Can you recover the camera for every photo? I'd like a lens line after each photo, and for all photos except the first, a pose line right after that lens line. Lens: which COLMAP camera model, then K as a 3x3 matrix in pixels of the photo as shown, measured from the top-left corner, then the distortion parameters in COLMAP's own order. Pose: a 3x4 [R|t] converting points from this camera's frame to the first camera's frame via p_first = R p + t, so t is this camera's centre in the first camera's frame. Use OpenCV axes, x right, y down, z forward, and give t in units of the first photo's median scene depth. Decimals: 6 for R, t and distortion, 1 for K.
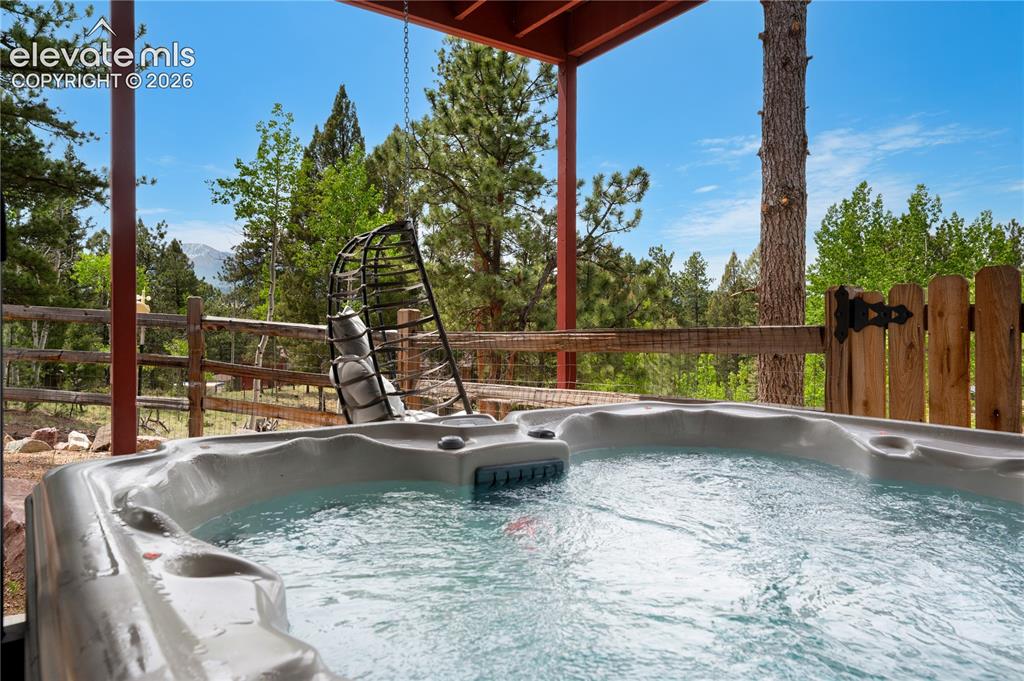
lens RADIAL K [[706.8, 0, 512.0], [0, 706.8, 338.0], [0, 0, 1]] dist [-0.001176, -0.000113]
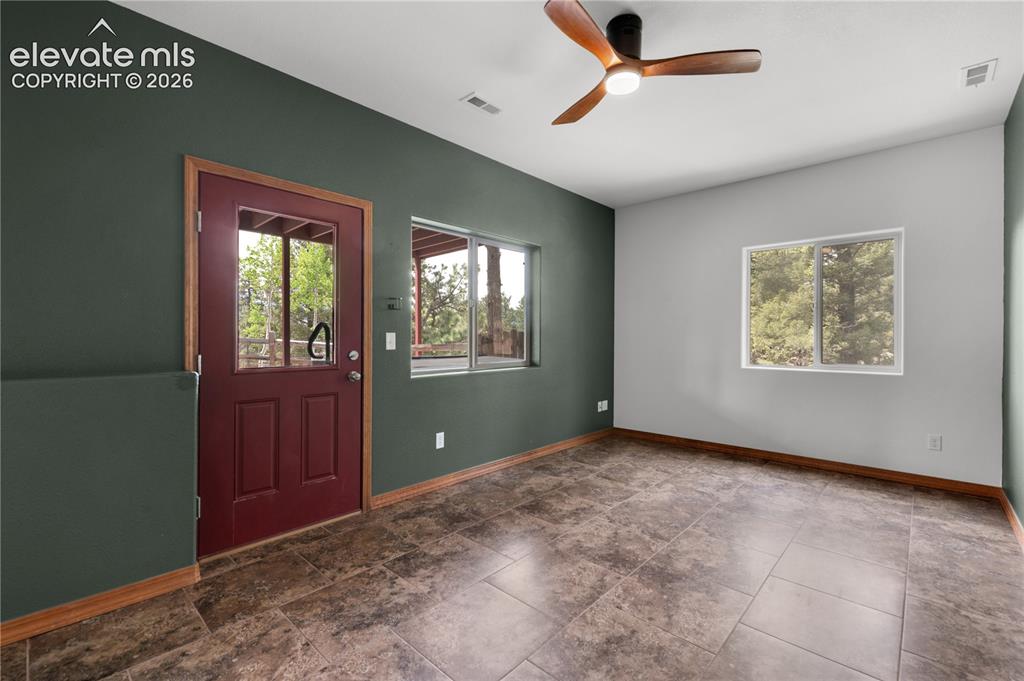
lens RADIAL K [[440.9, 0, 512.7], [0, 440.9, 344.5], [0, 0, 1]] dist [0.000604, 0.000038]
pose [[0.977155, -0.009343, 0.212322, 0.014166], [0.010022, 0.999948, -0.002121, -0.001454], [-0.212291, 0.004201, 0.977198, -0.197795]]
